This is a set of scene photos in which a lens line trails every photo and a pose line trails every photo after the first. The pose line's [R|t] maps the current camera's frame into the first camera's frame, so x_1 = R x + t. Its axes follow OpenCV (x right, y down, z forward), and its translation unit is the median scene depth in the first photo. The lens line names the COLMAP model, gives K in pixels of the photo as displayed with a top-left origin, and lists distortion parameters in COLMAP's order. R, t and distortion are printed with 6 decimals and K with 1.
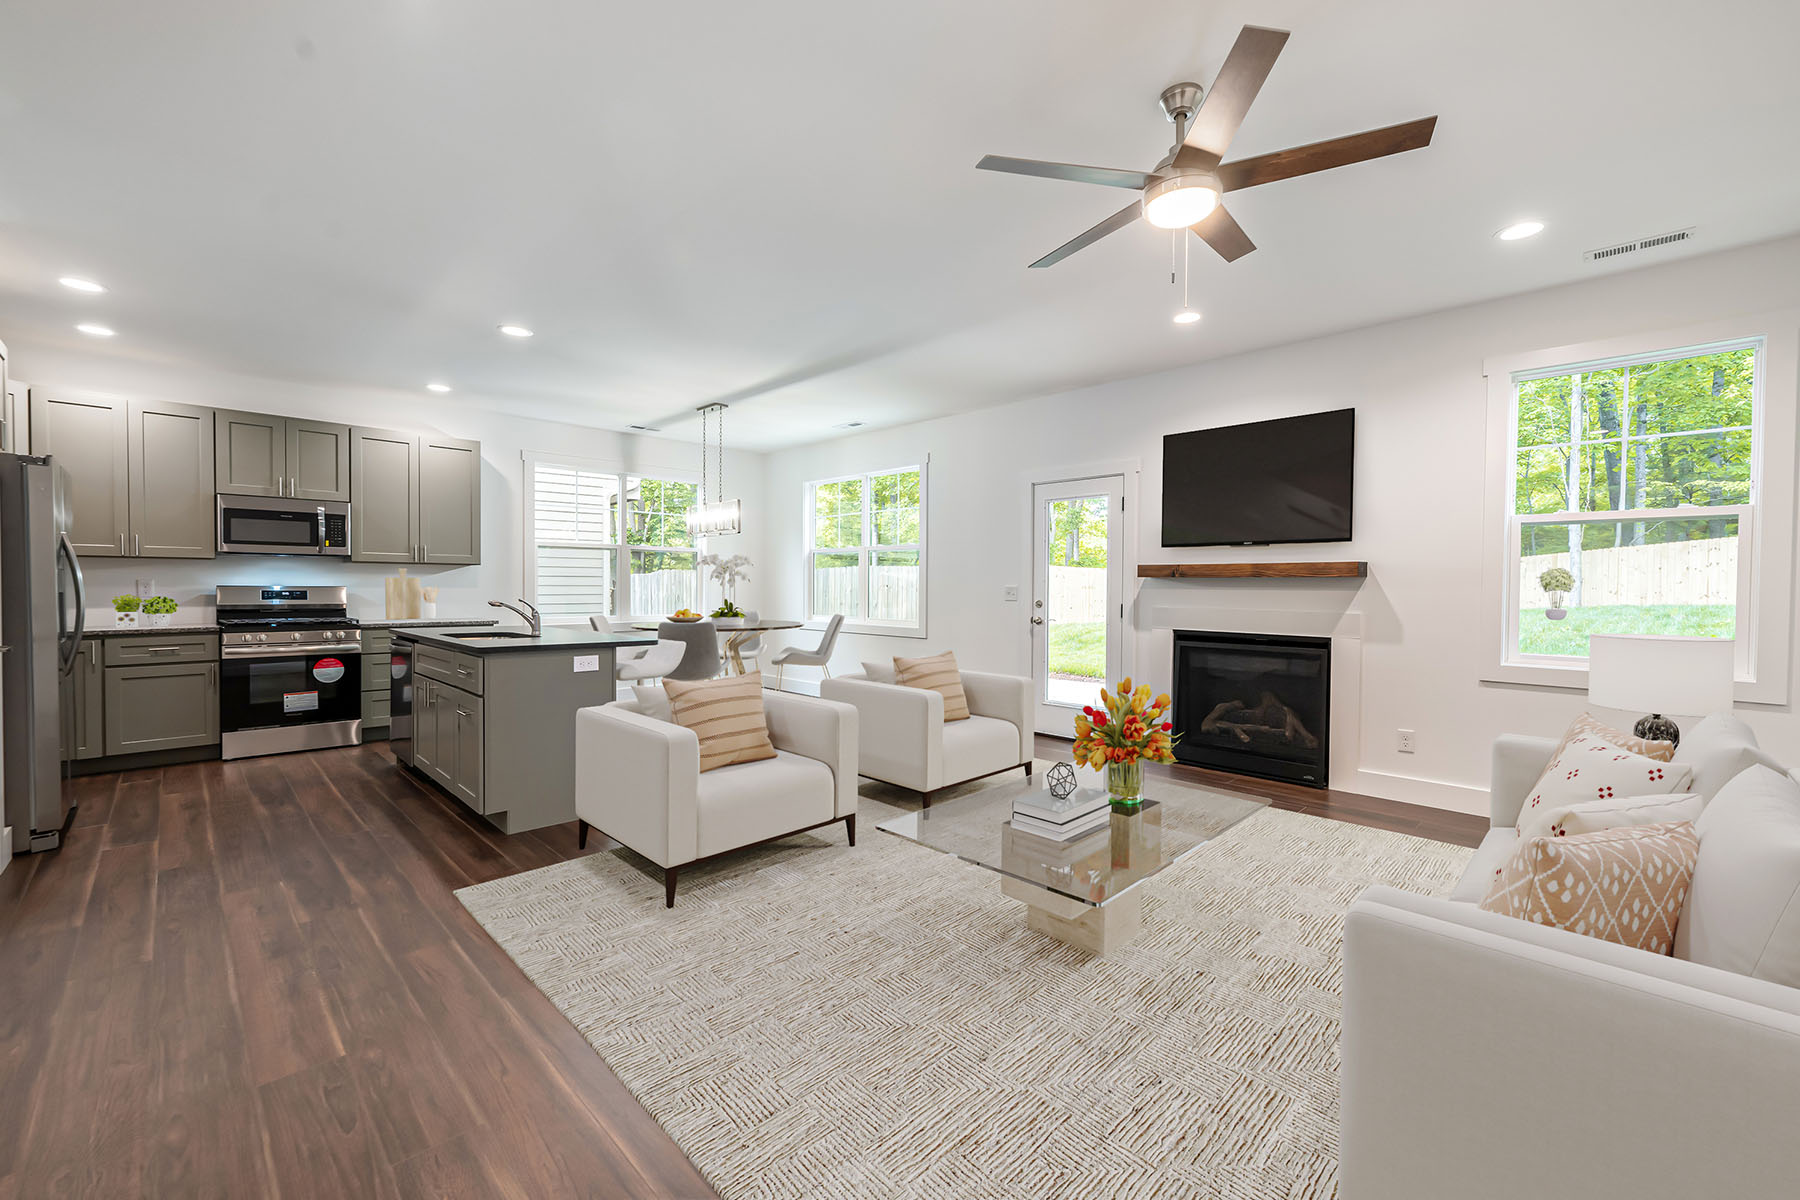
lens RADIAL K [[741.4, 0, 907.1], [0, 741.4, 594.7], [0, 0, 1]] dist [0.000329, -0.000031]
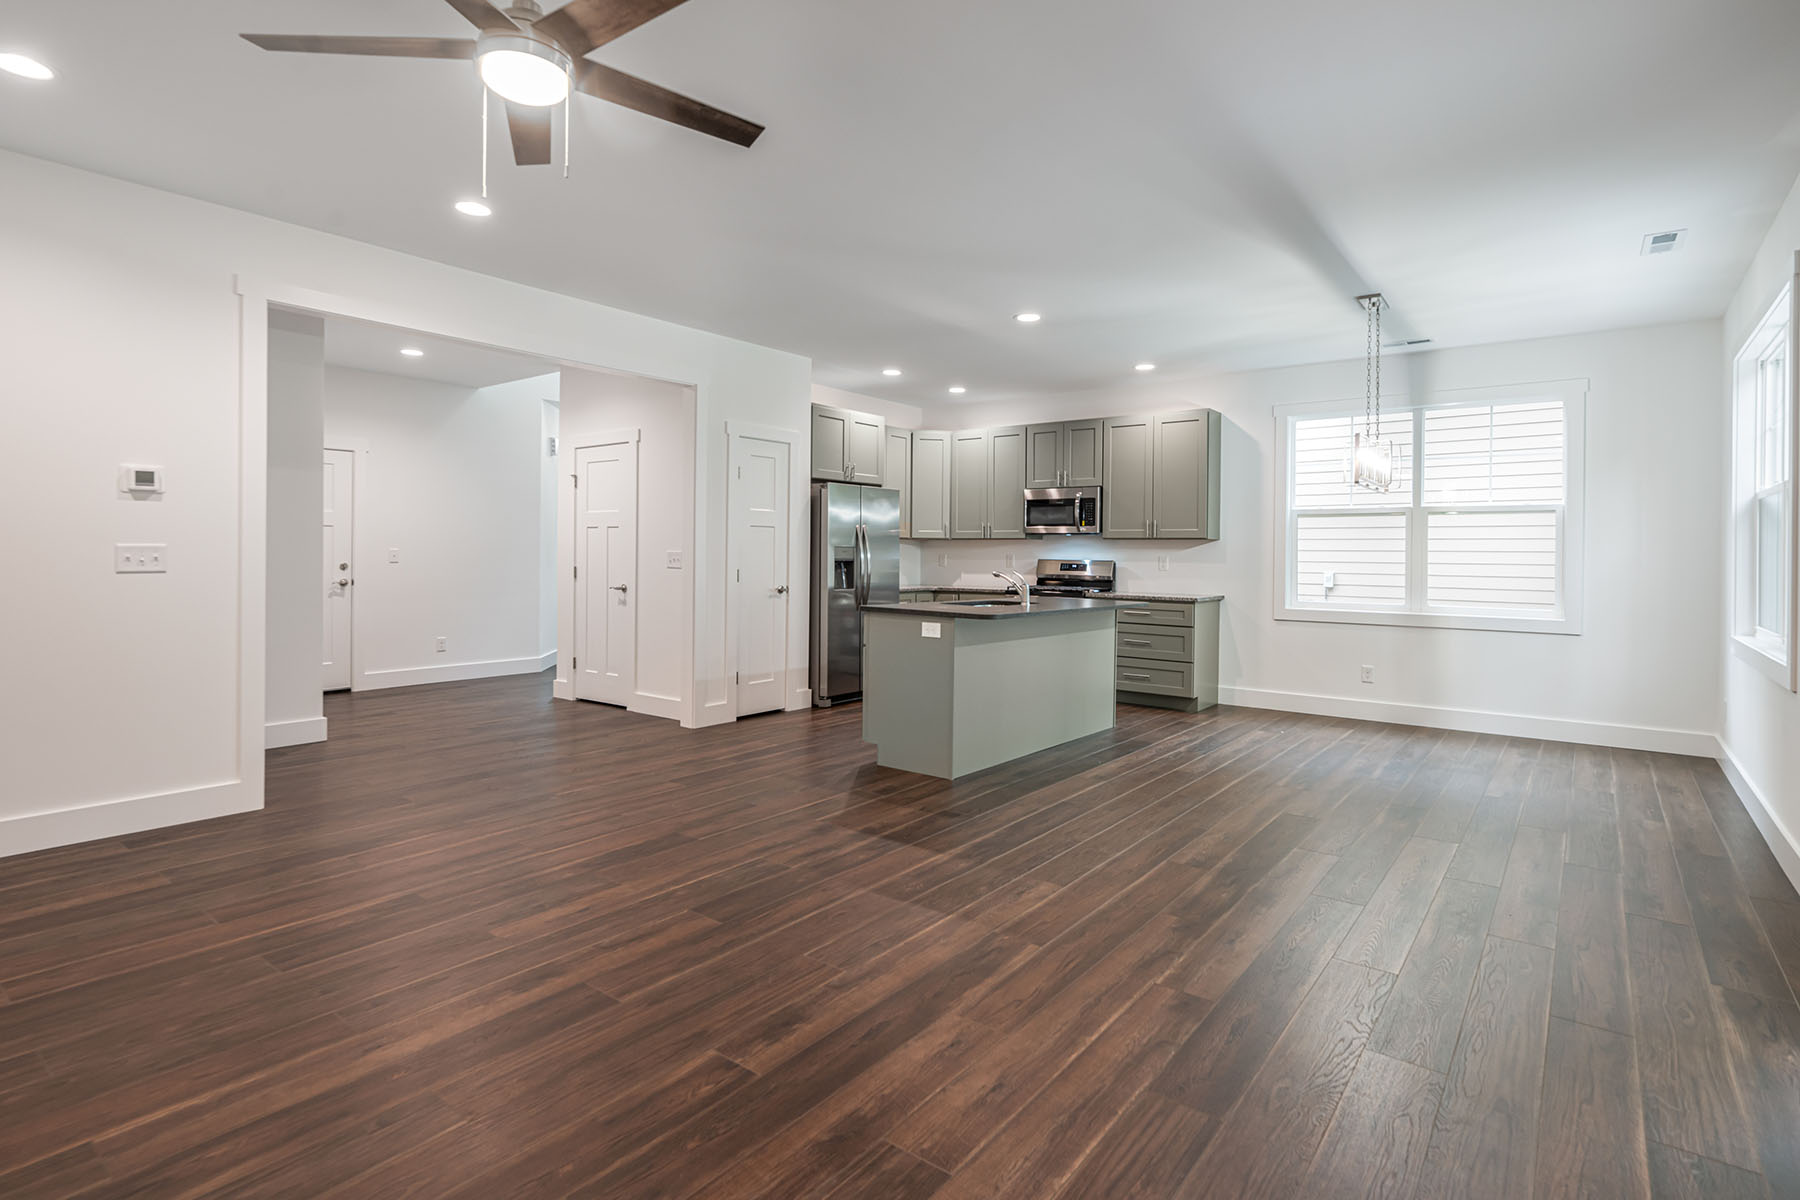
lens RADIAL K [[878.8, 0, 908.5], [0, 878.8, 546.6], [0, 0, 1]] dist [0.000903, -0.000108]
pose [[0.123574, -0.012257, -0.992260, 0.544751], [-0.026071, 0.999538, -0.015594, -0.003972], [0.991993, 0.027796, 0.123197, 0.553268]]
